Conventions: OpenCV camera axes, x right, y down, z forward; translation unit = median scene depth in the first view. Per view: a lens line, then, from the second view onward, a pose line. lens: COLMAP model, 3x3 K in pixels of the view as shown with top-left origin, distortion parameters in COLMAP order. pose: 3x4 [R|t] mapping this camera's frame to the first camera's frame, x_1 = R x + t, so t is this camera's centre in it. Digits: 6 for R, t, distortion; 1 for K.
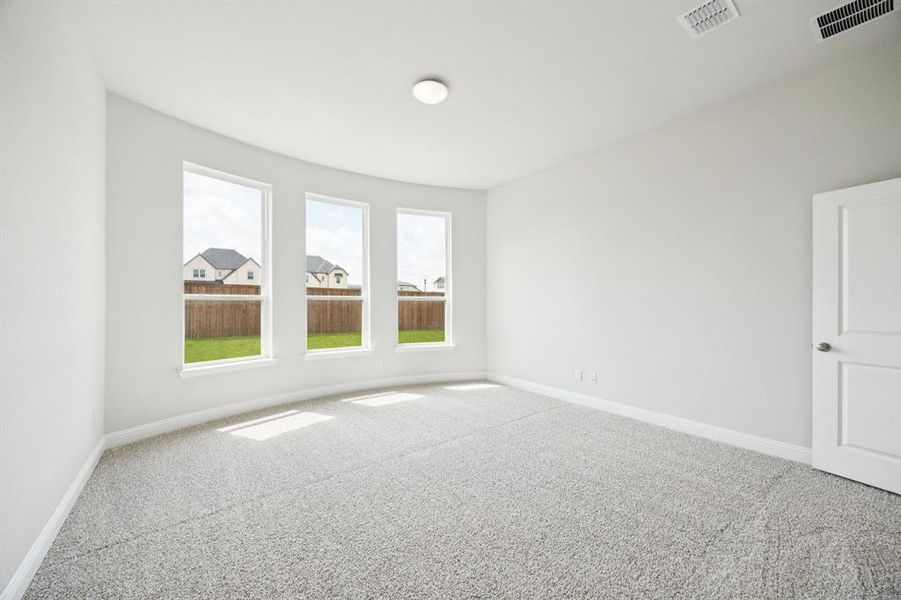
lens RADIAL K [[345.4, 0, 447.6], [0, 345.4, 300.0], [0, 0, 1]] dist [0.002245, 0.000120]
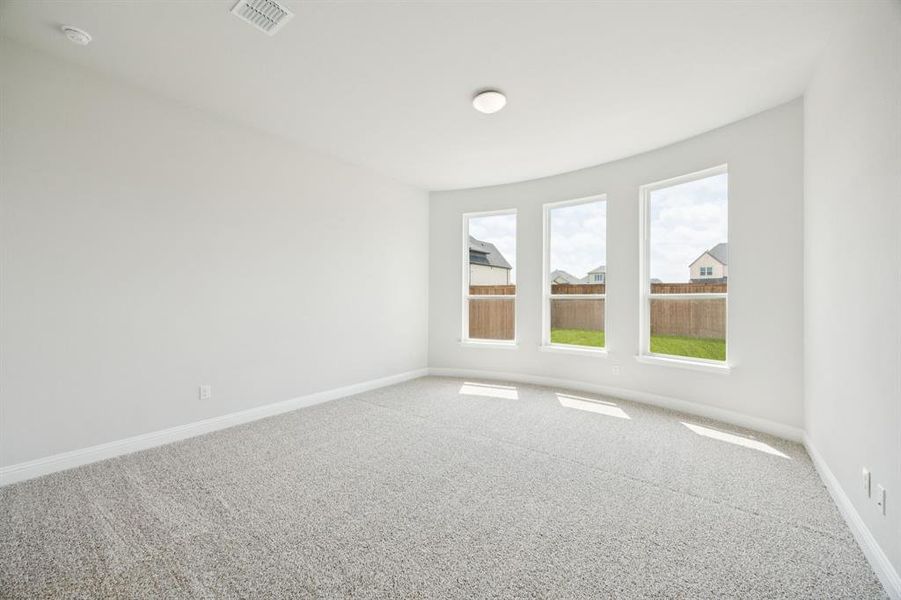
lens RADIAL K [[345.4, 0, 446.8], [0, 345.4, 297.4], [0, 0, 1]] dist [0.002245, 0.000120]
pose [[0.261467, -0.004757, -0.965201, 0.523676], [0.002308, 0.999988, -0.004304, 0.000895], [0.965210, -0.001102, 0.261475, 0.330973]]
